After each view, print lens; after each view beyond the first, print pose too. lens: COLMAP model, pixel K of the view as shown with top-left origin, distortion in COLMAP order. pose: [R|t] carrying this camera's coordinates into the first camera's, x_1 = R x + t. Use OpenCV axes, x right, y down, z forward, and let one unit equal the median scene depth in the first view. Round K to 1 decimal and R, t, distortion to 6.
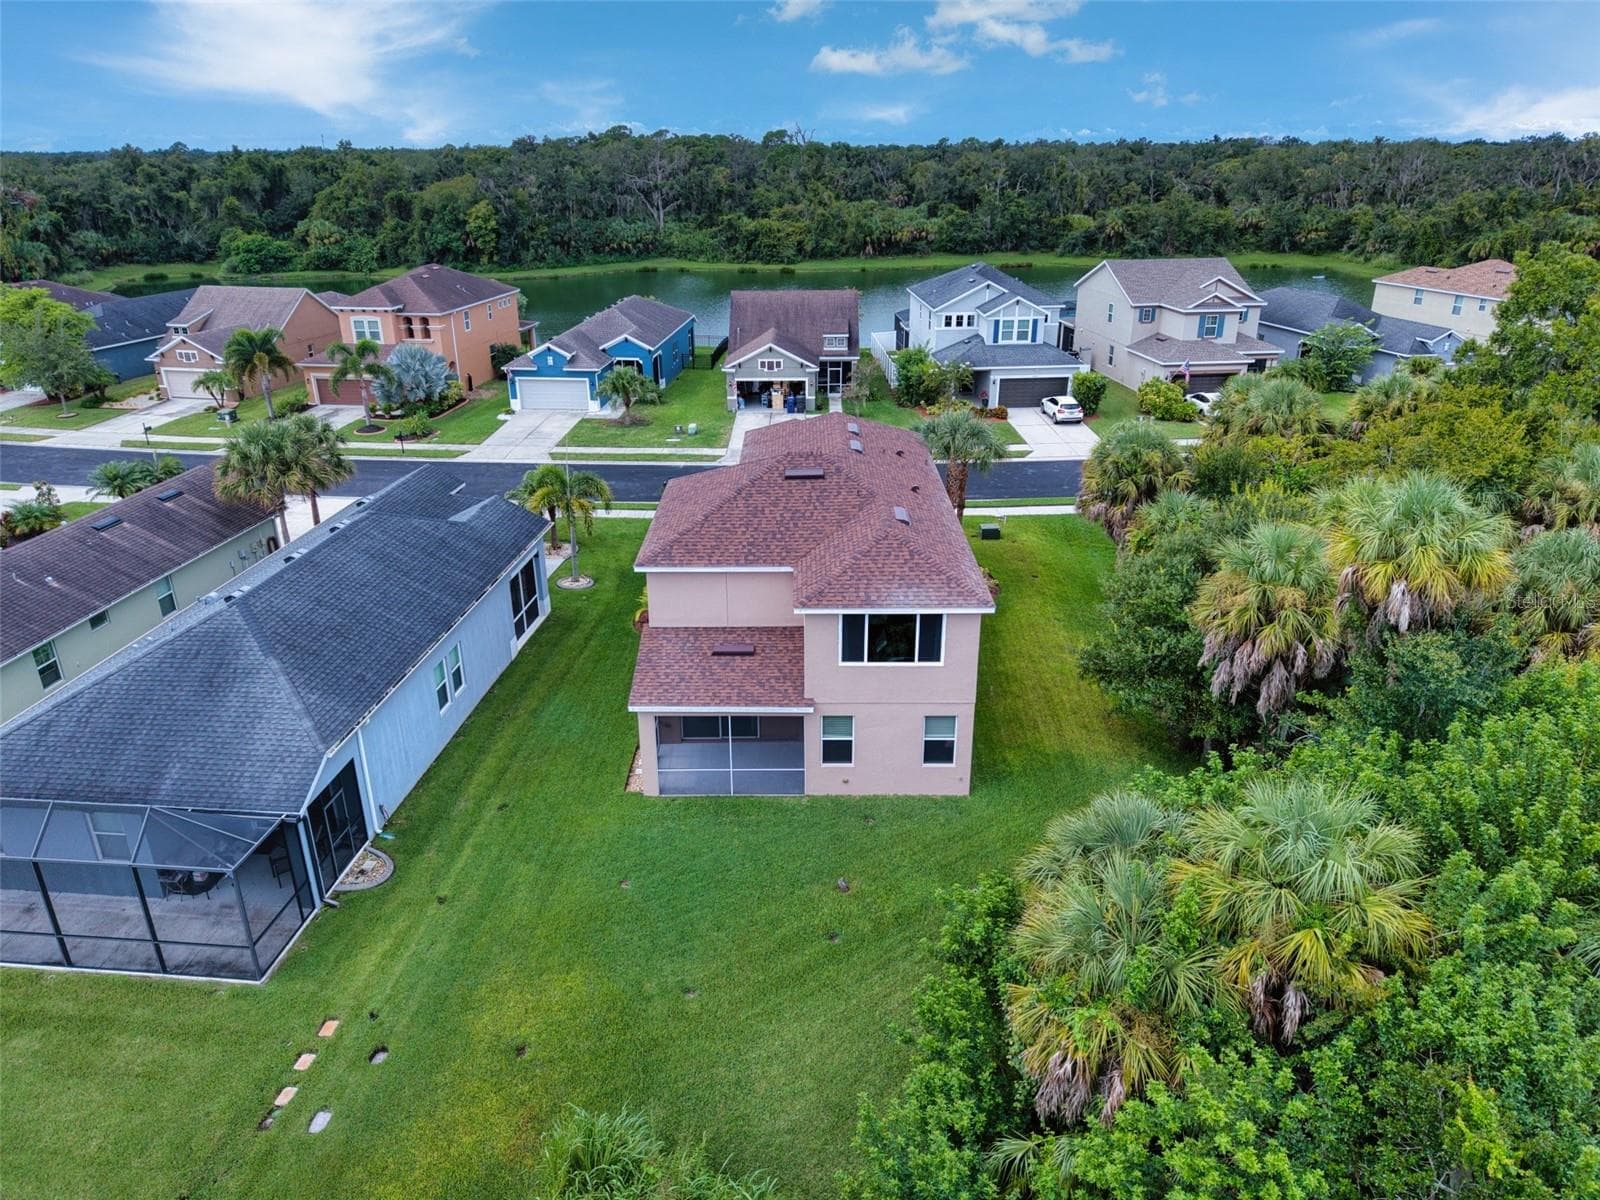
lens RADIAL K [[1068.4, 0, 797.0], [0, 1068.4, 596.6], [0, 0, 1]] dist [0.018435, -0.026410]
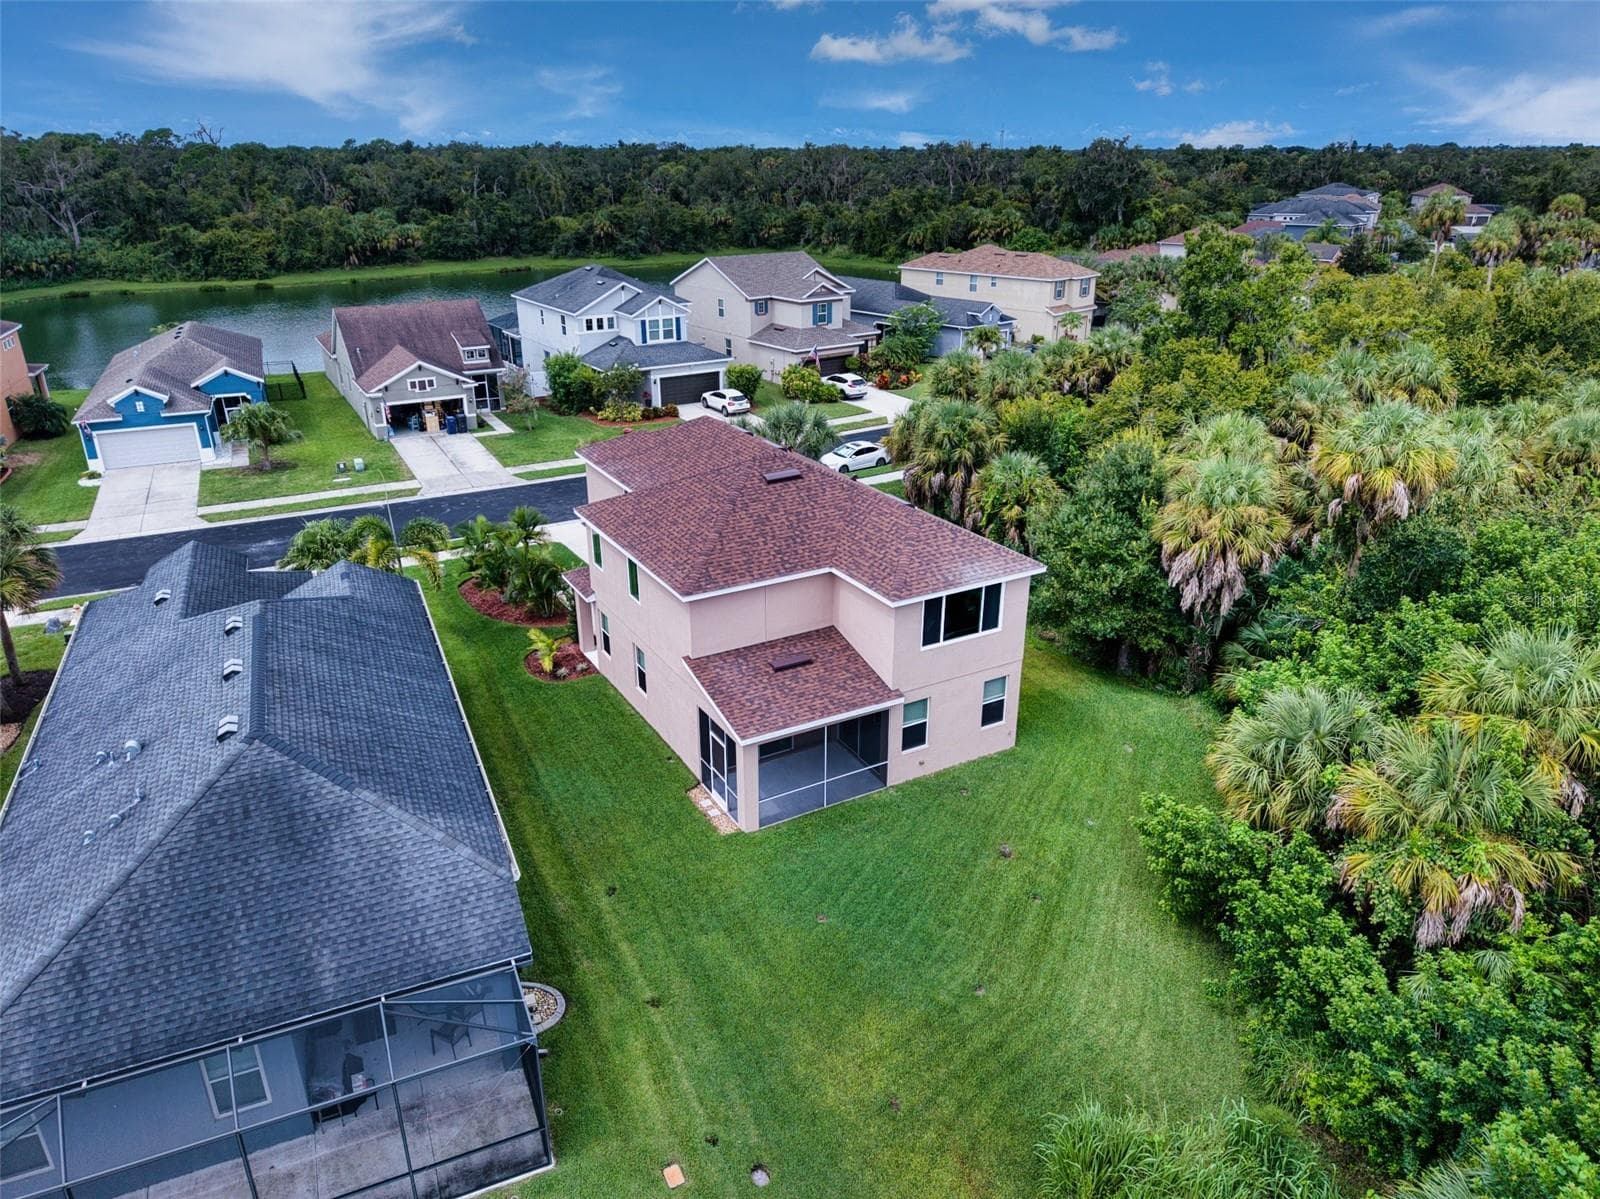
lens RADIAL K [[1071.6, 0, 800.0], [0, 1071.6, 599.5], [0, 0, 1]] dist [0.028652, -0.041754]
pose [[0.867426, -0.186705, 0.461209, -0.200546], [0.187622, 0.981240, 0.044348, -0.019366], [-0.460837, 0.048064, 0.886182, 0.054575]]
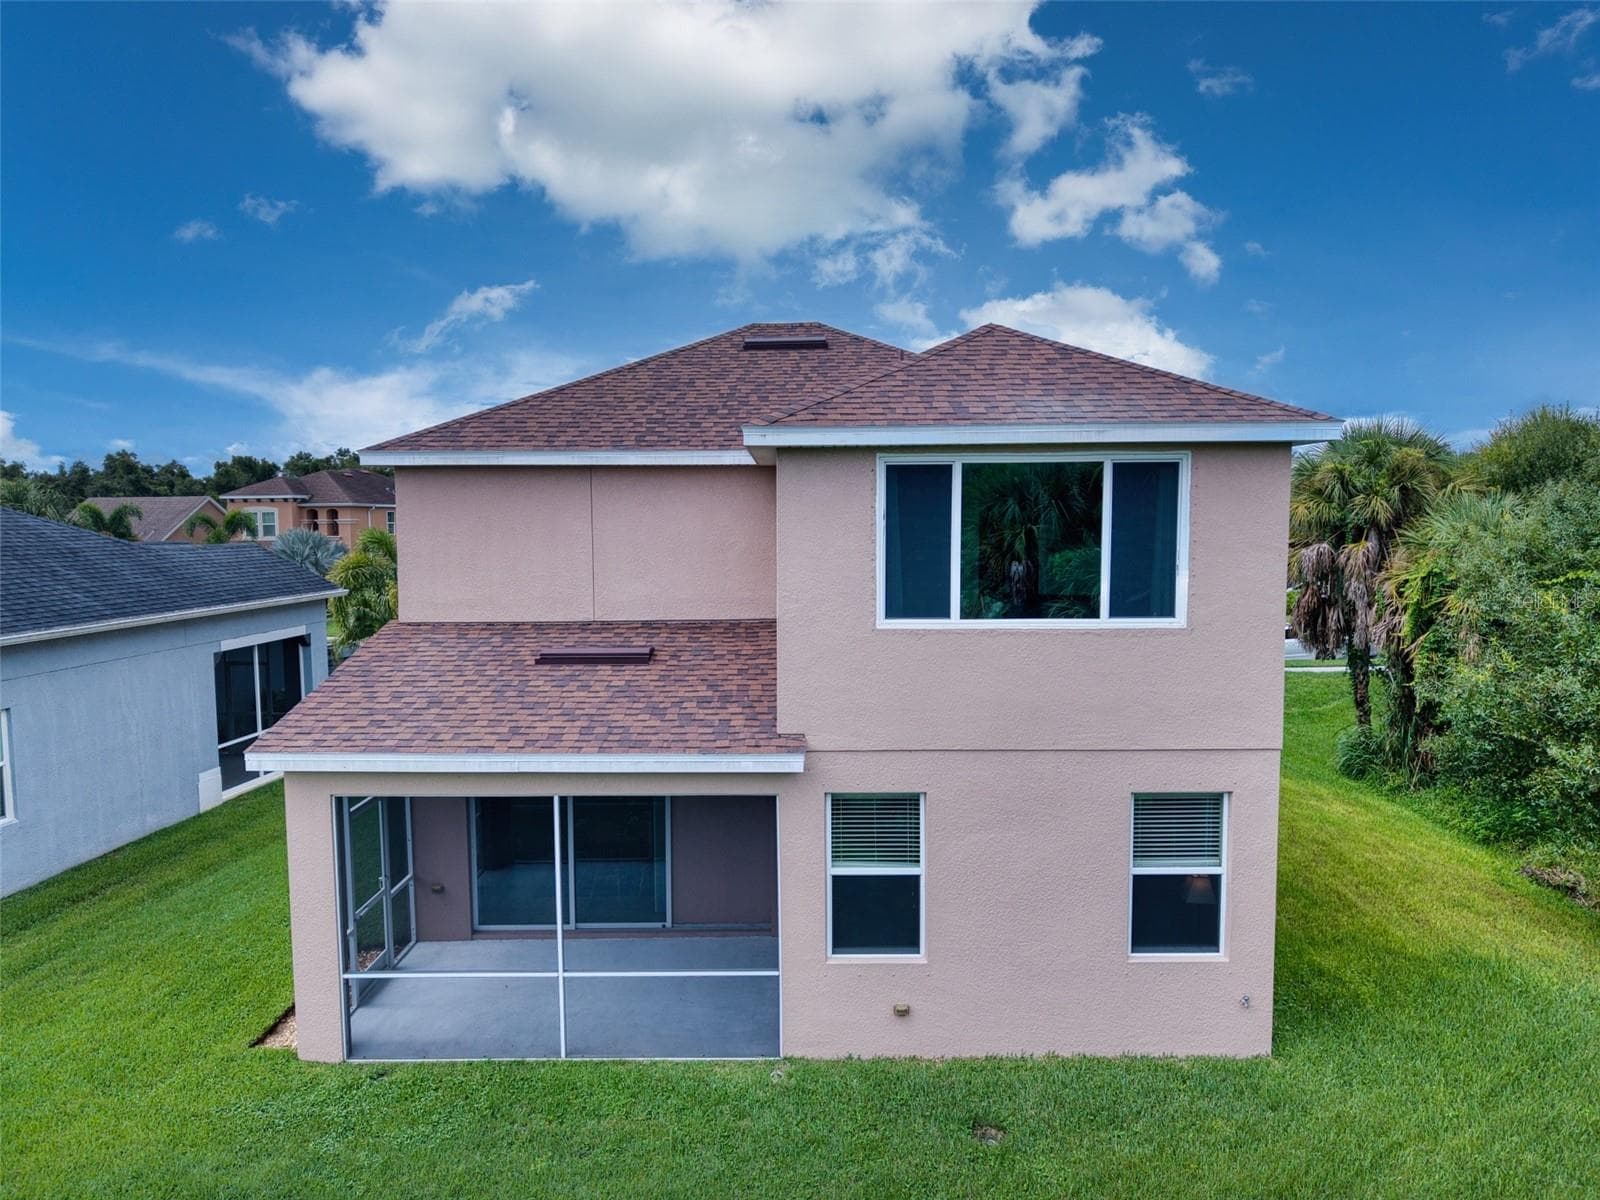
lens RADIAL K [[1071.6, 0, 800.0], [0, 1071.6, 600.0], [0, 0, 1]] dist [0.028652, -0.041754]
pose [[0.999997, -0.002052, 0.001204, 0.005357], [0.002324, 0.950470, -0.310807, 0.062183], [-0.000507, 0.310809, 0.950472, 0.256602]]
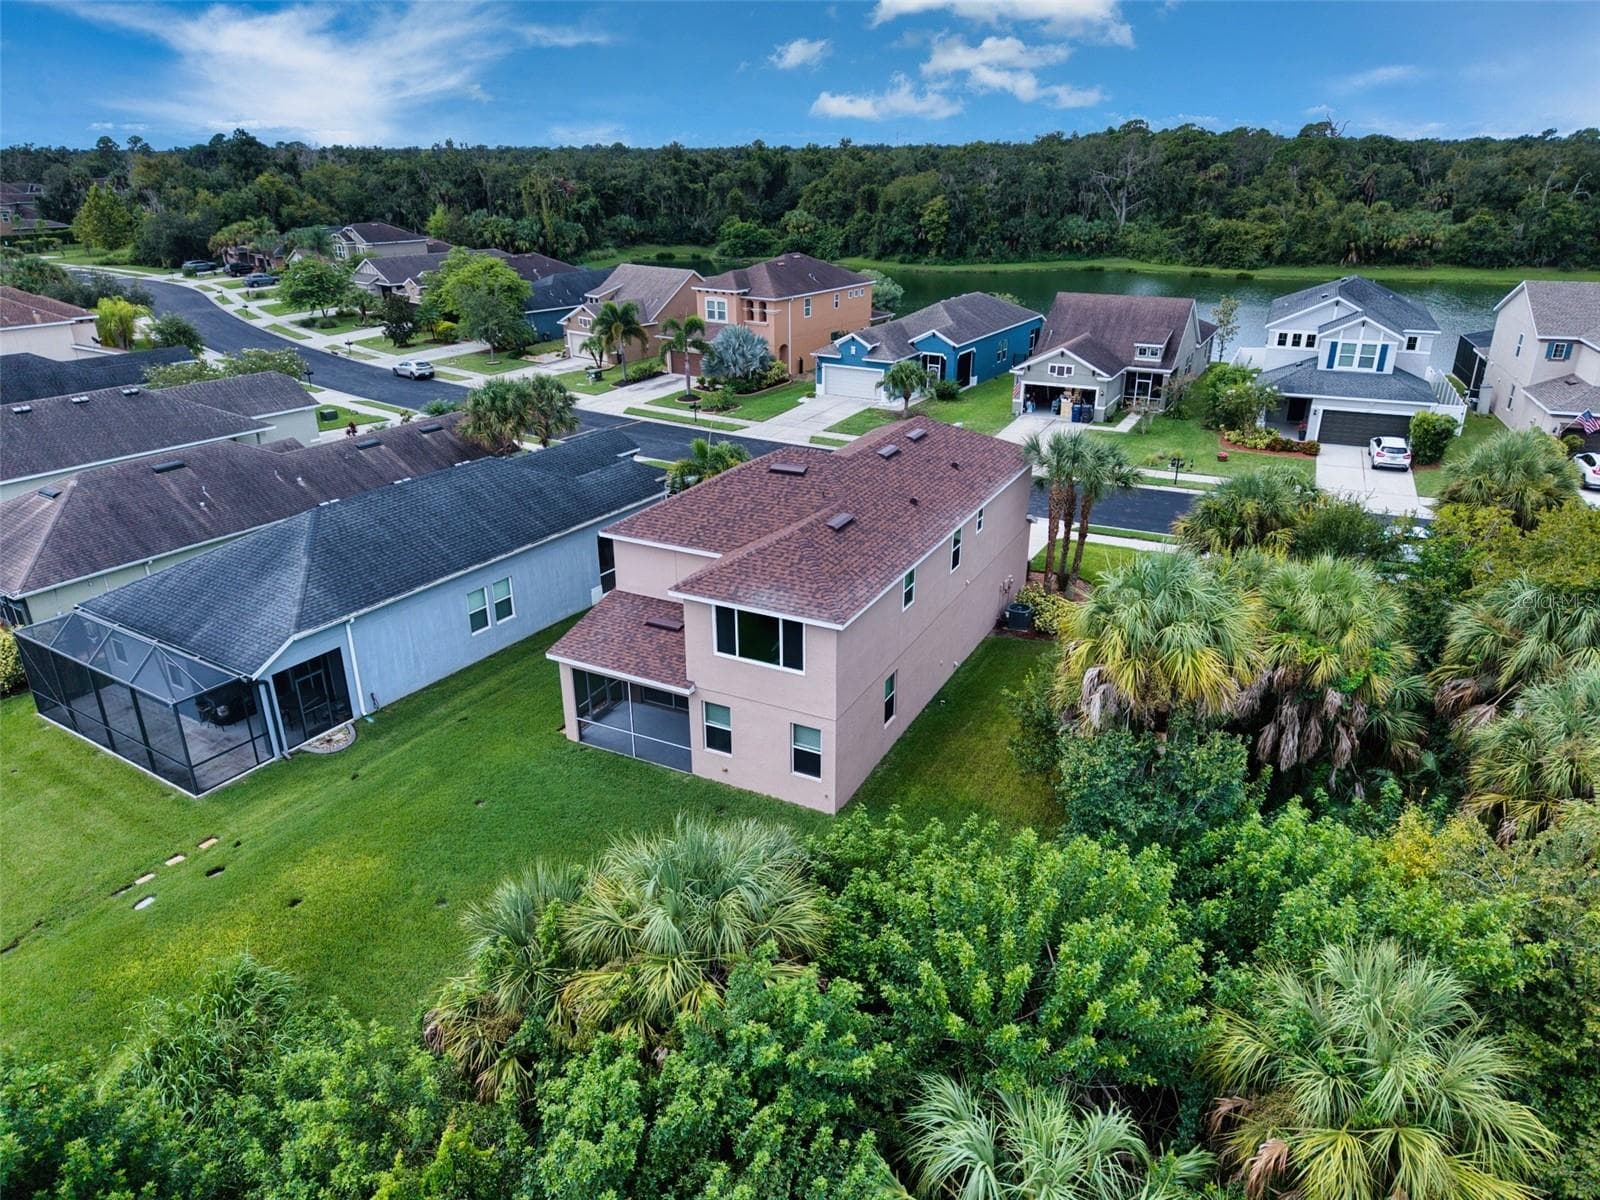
lens RADIAL K [[1063.7, 0, 800.0], [0, 1063.7, 600.0], [0, 0, 1]] dist [0.030522, -0.036449]
pose [[0.890832, 0.176260, -0.418748, 0.202917], [-0.173185, 0.983829, 0.045687, -0.018239], [0.420030, 0.031822, 0.906952, 0.041497]]
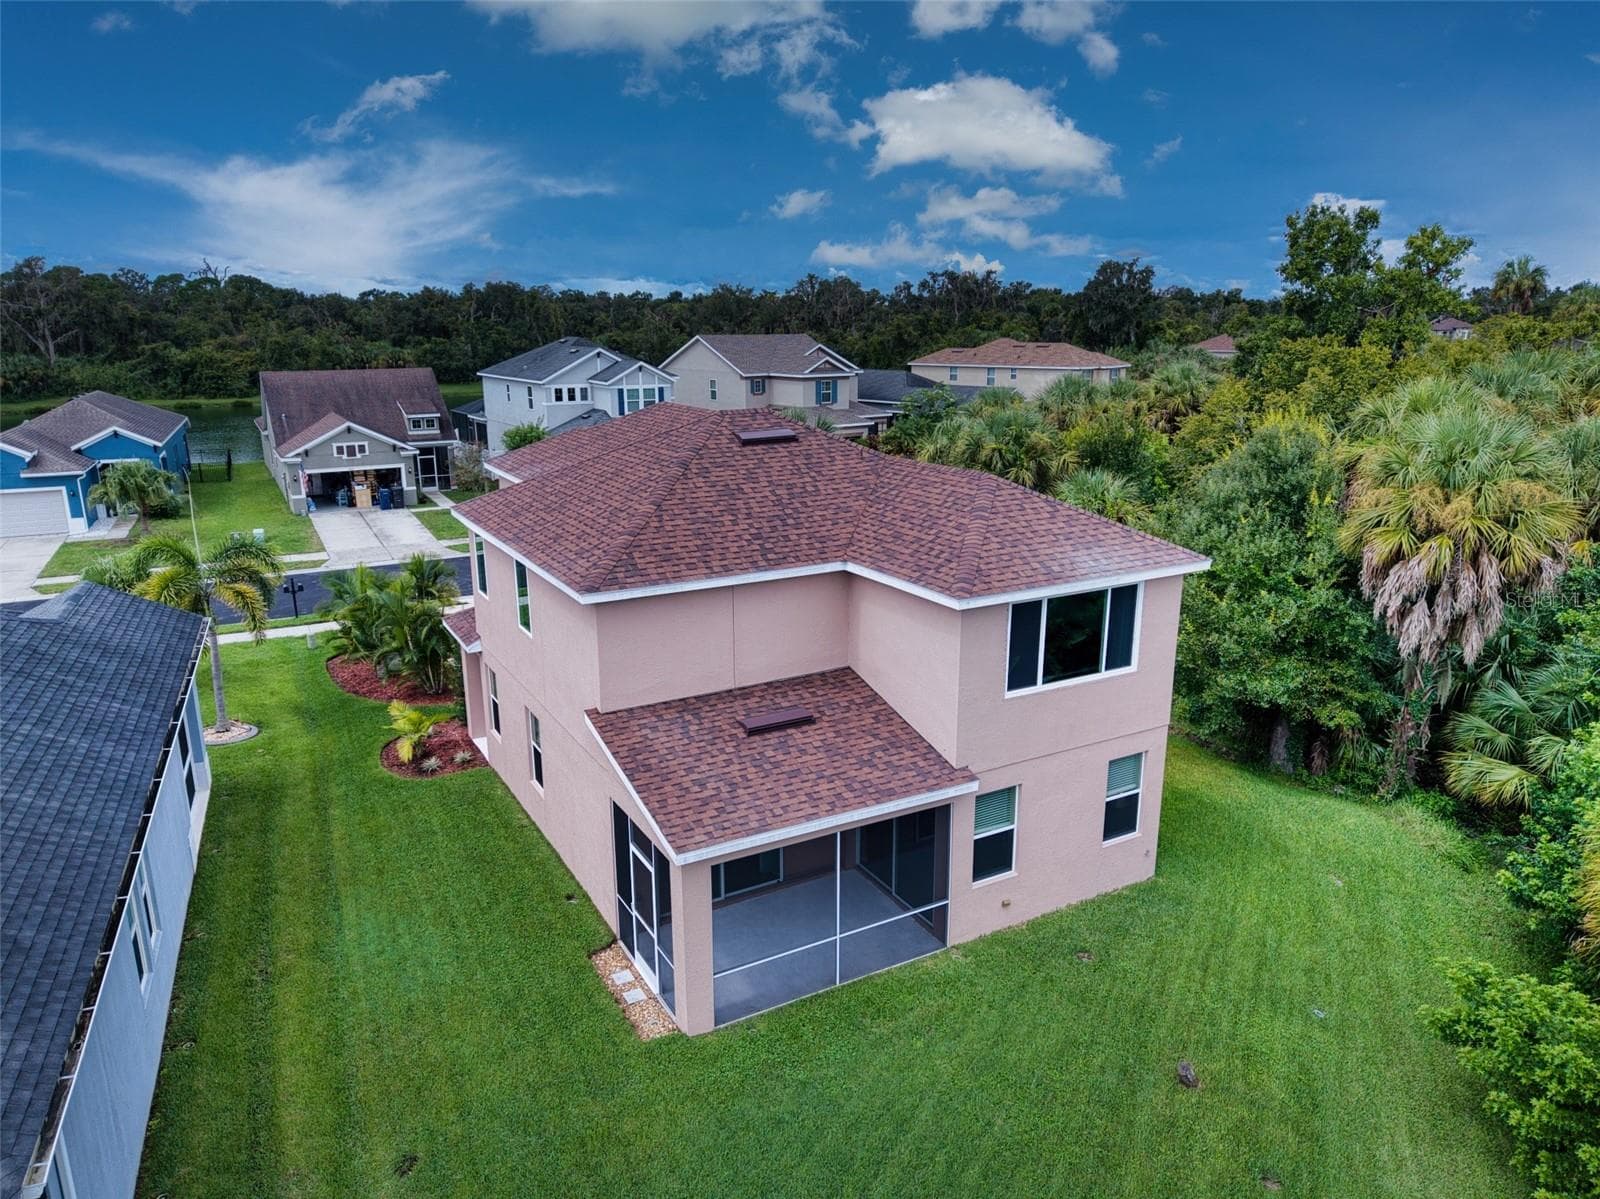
lens RADIAL K [[1071.6, 0, 800.0], [0, 1071.6, 599.5], [0, 0, 1]] dist [0.028652, -0.041754]
pose [[0.869280, -0.122462, 0.478910, -0.126175], [0.188620, 0.977697, -0.092361, 0.017190], [-0.456918, 0.170620, 0.872992, 0.203773]]
